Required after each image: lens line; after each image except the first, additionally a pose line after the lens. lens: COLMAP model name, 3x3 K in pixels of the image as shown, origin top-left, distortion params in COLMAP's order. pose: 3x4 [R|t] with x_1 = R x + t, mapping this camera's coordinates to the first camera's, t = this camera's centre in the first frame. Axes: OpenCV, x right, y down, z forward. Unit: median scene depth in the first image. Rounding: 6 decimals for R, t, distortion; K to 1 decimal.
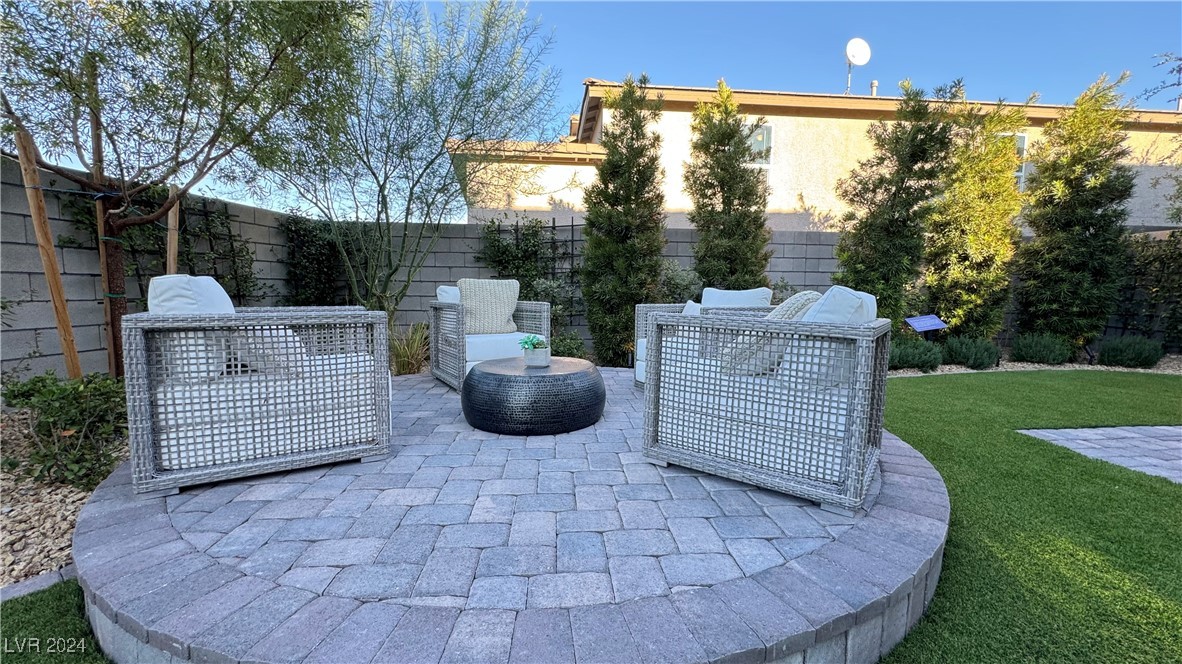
lens RADIAL K [[472.6, 0, 591.6], [0, 472.6, 331.5], [0, 0, 1]] dist [-0.003630, 0.000614]
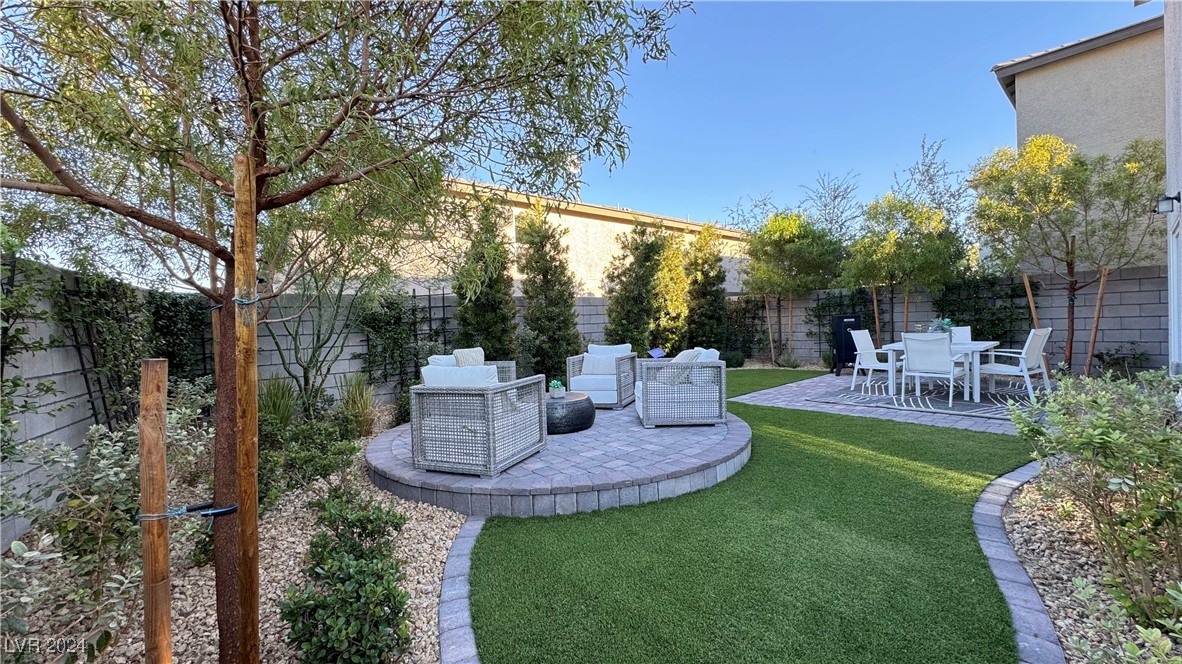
lens RADIAL K [[472.6, 0, 591.6], [0, 472.6, 331.5], [0, 0, 1]] dist [-0.003630, 0.000614]
pose [[0.807019, -0.050359, 0.588374, -0.476831], [0.096891, 0.994146, -0.047806, -0.035030], [-0.582522, 0.095588, 0.807175, -0.249559]]
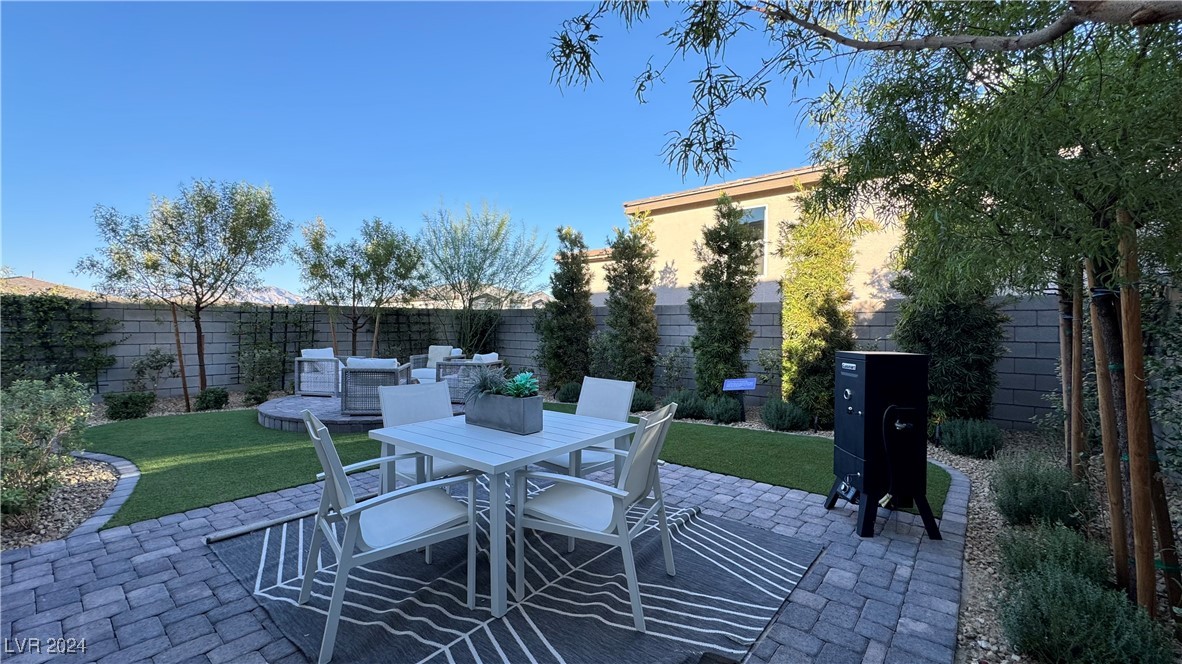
lens RADIAL K [[472.6, 0, 591.6], [0, 472.6, 331.5], [0, 0, 1]] dist [-0.003630, 0.000614]
pose [[0.702844, -0.001686, -0.711342, 1.268083], [-0.065094, 0.995649, -0.066677, -0.047671], [0.708359, 0.093167, 0.699676, -0.081432]]
